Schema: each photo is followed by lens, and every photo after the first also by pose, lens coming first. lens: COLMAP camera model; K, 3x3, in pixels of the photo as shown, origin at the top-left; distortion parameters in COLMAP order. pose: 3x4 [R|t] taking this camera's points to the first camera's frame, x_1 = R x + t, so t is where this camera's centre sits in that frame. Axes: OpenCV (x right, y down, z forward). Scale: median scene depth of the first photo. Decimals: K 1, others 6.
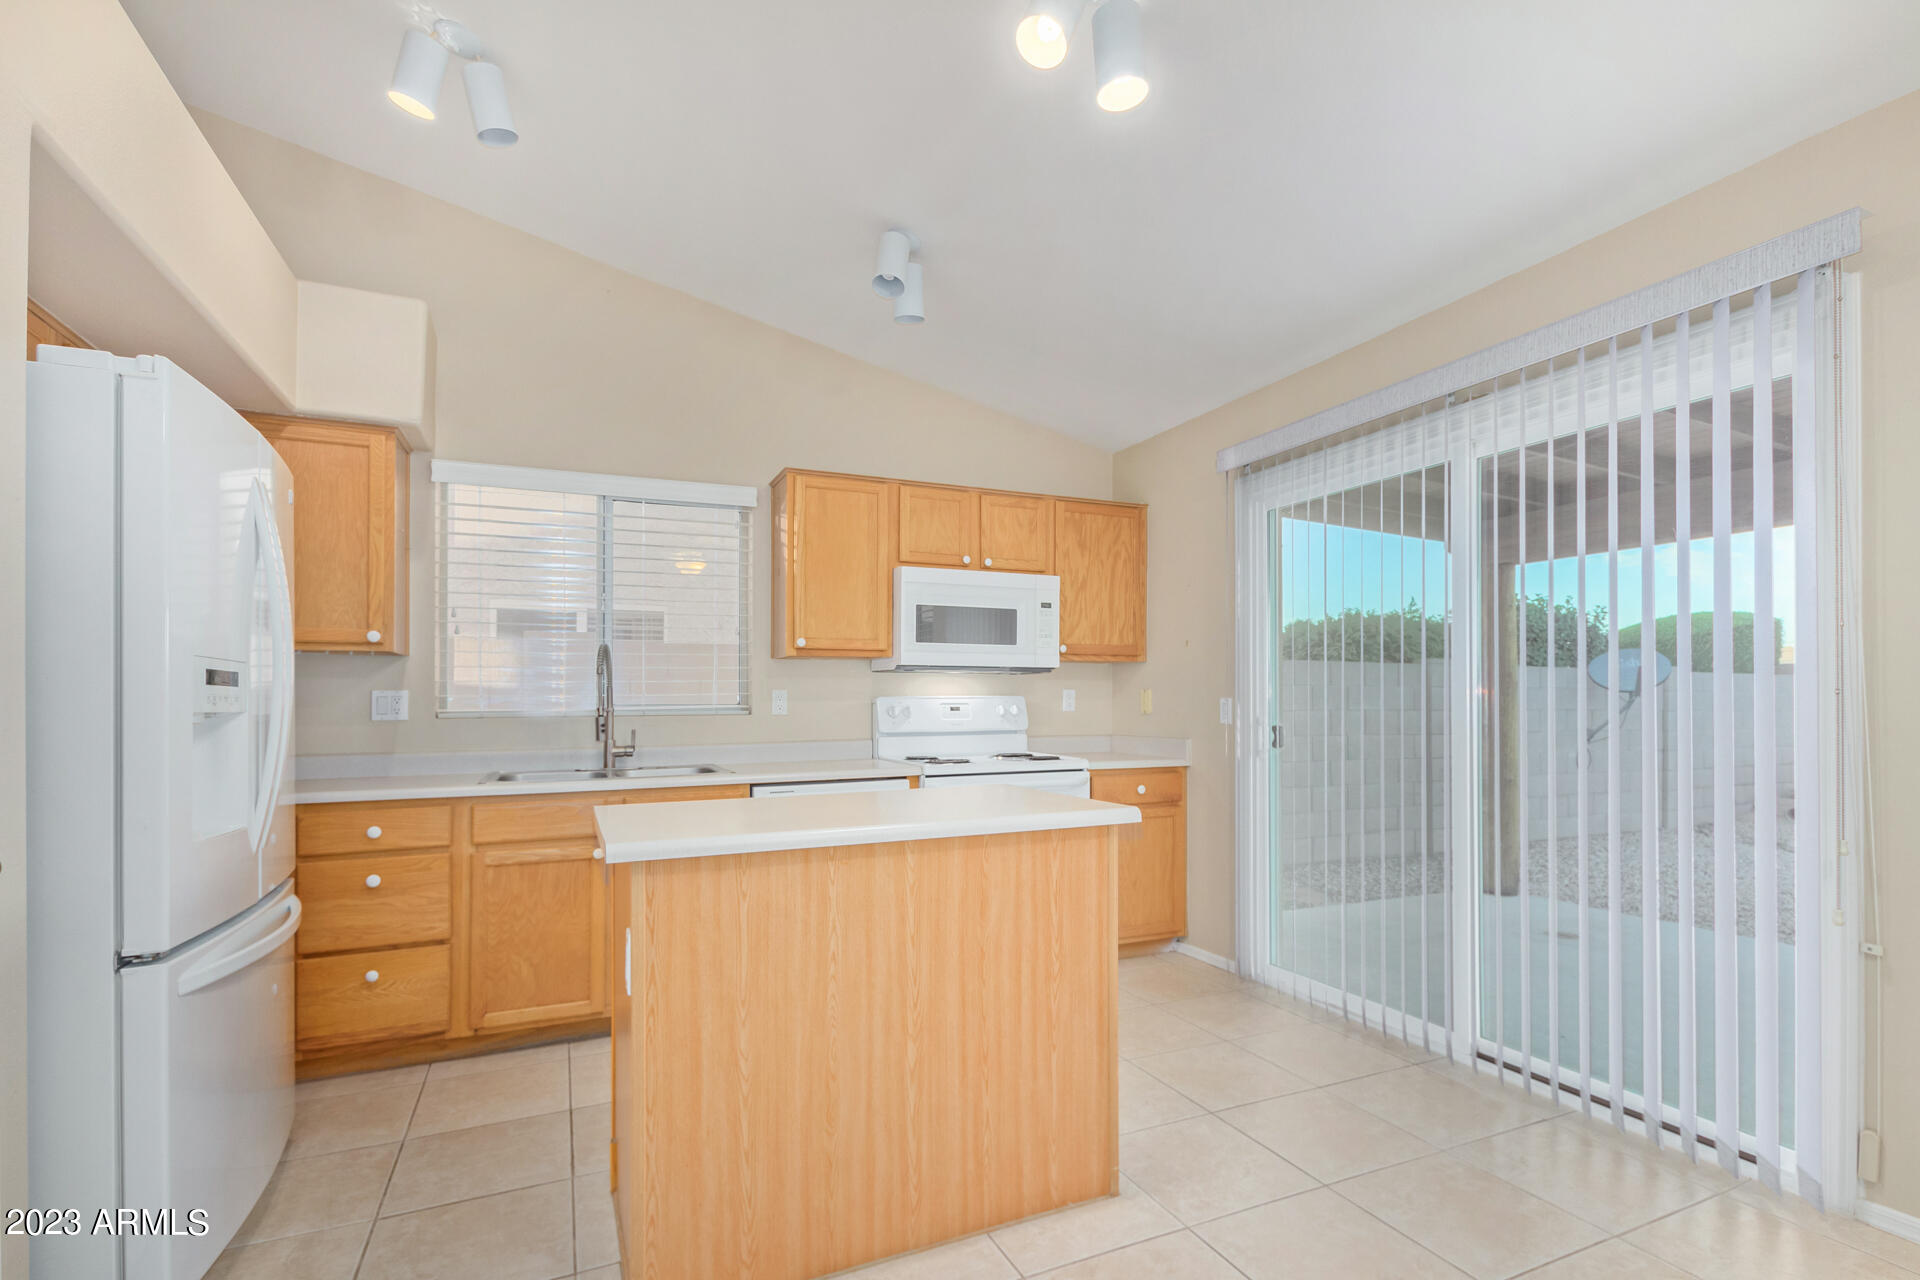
lens RADIAL K [[884.9, 0, 965.7], [0, 884.9, 698.0], [0, 0, 1]] dist [0.012229, -0.005843]
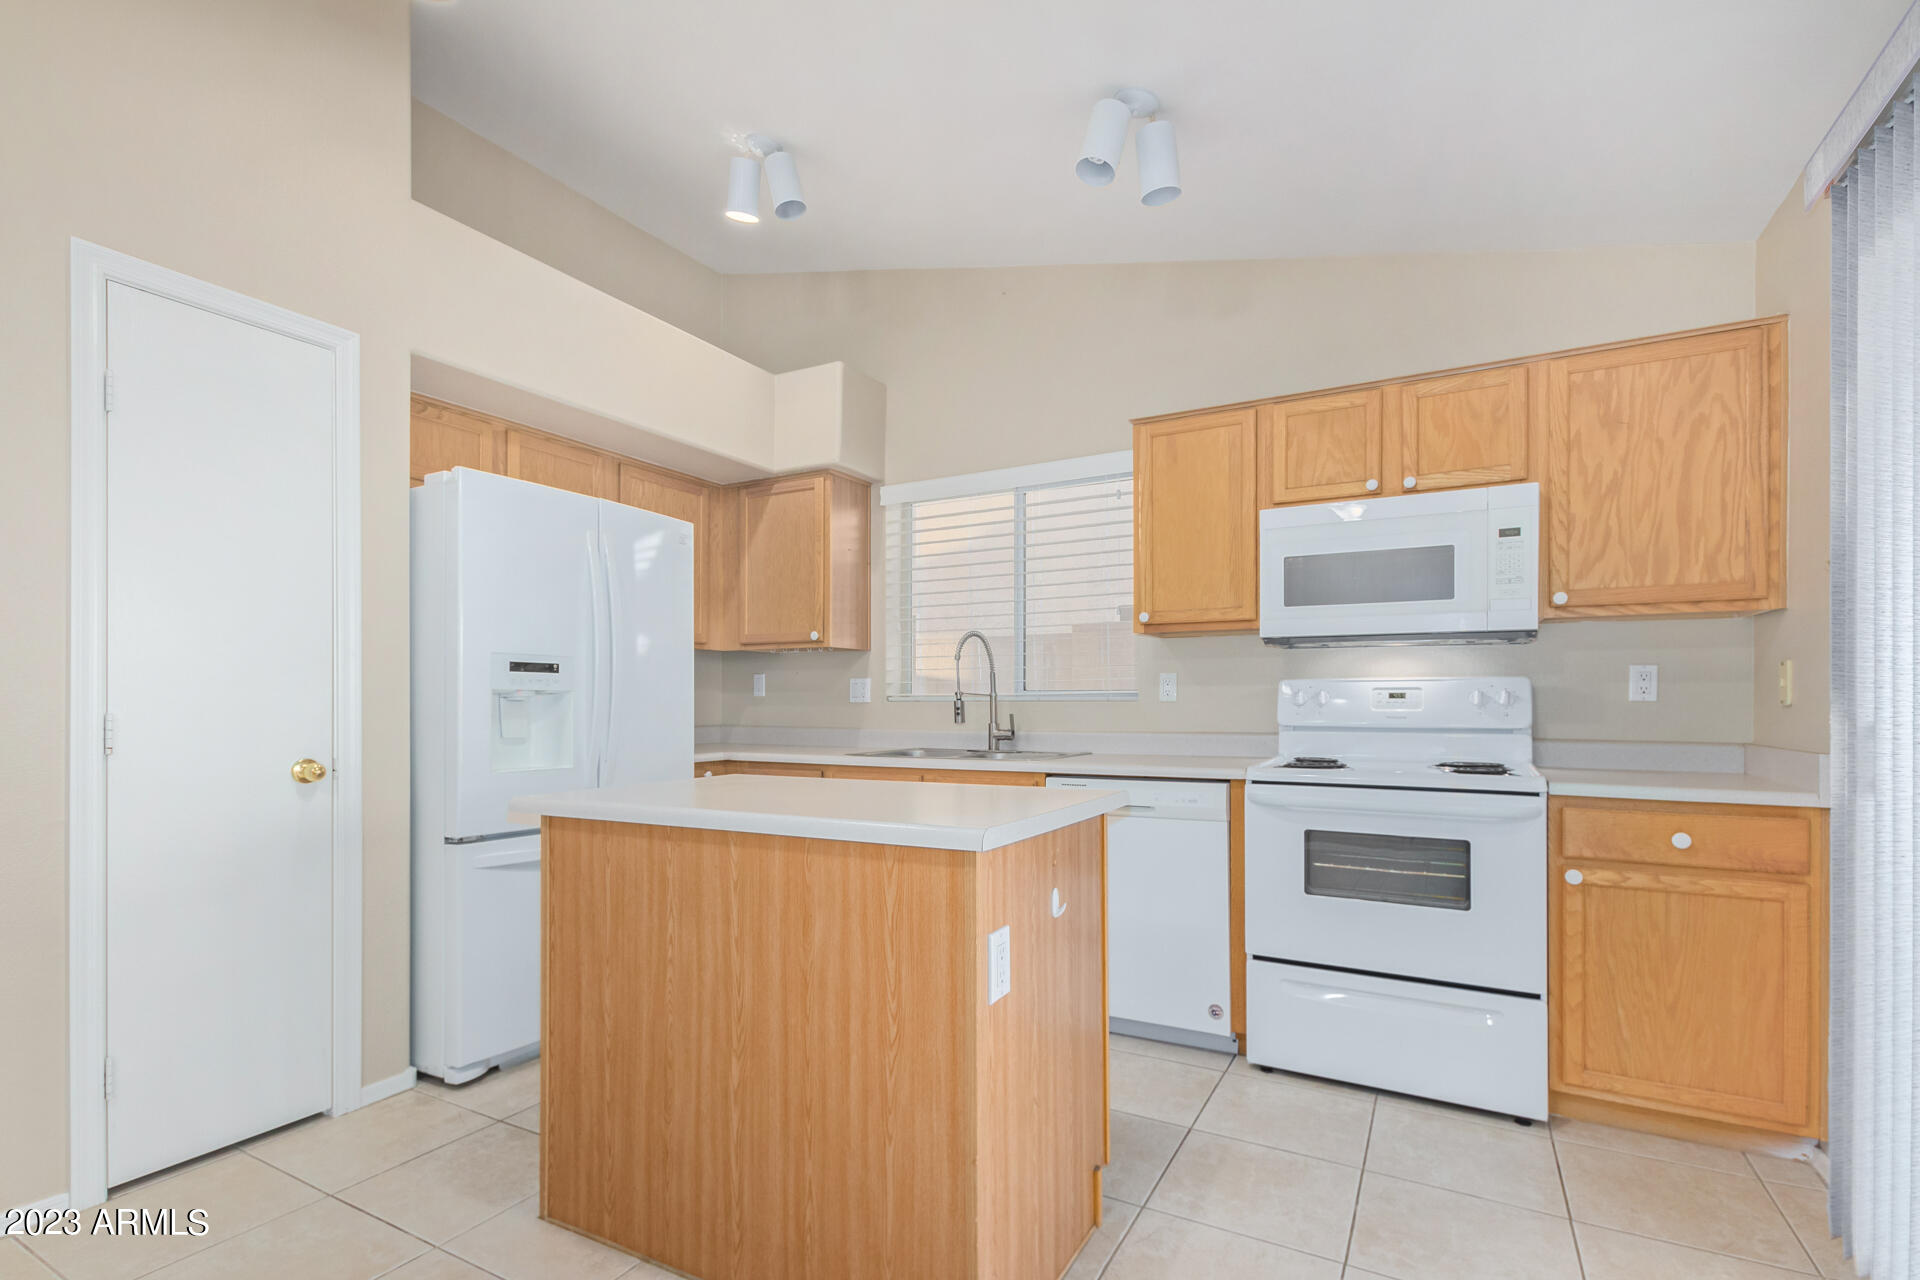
lens RADIAL K [[884.9, 0, 965.7], [0, 884.9, 698.0], [0, 0, 1]] dist [0.012229, -0.005843]
pose [[0.604605, 0.002546, -0.796522, 0.492969], [0.001395, 0.999990, 0.004255, 0.015205], [0.796525, -0.003684, 0.604595, 0.407966]]
